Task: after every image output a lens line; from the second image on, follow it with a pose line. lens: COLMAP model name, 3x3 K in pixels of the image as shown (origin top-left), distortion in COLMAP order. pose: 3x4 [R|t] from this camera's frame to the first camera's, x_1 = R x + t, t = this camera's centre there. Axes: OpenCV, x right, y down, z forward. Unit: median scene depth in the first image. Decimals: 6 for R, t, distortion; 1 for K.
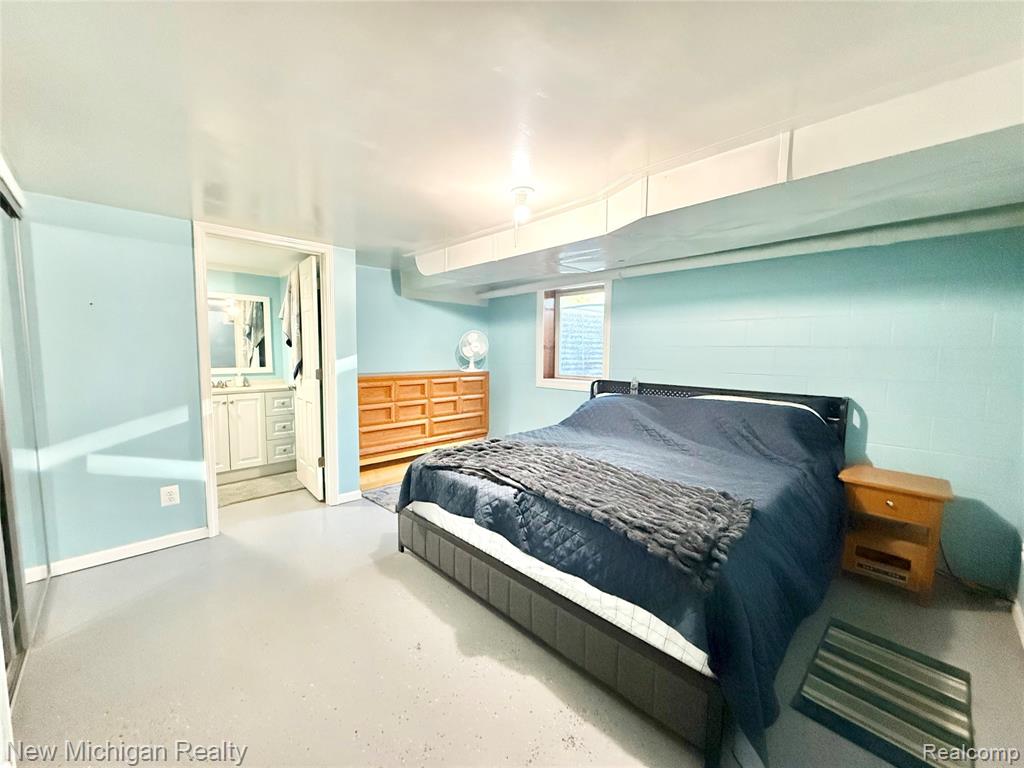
lens RADIAL K [[405.2, 0, 510.6], [0, 405.2, 384.1], [0, 0, 1]] dist [-0.002748, 0.000144]
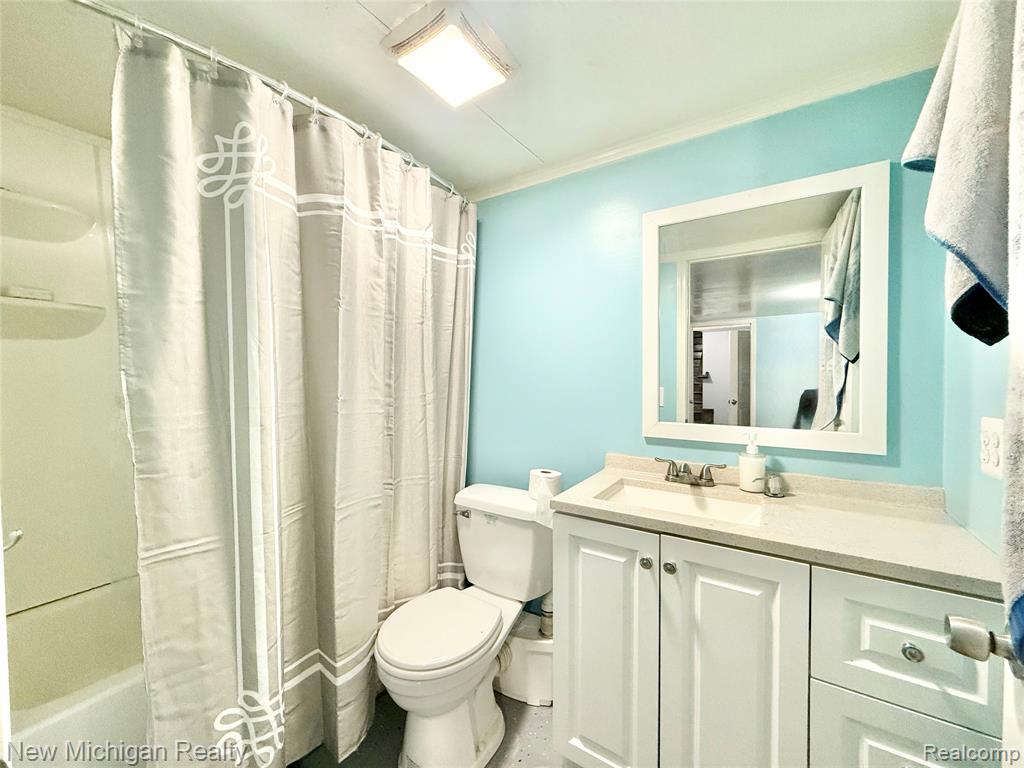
lens RADIAL K [[405.2, 0, 511.3], [0, 405.2, 380.3], [0, 0, 1]] dist [-0.002748, 0.000144]
pose [[0.211785, 0.014777, -0.977205, -0.408552], [-0.073631, 0.997285, -0.000877, -0.061531], [0.974539, 0.072139, 0.212298, 0.748315]]
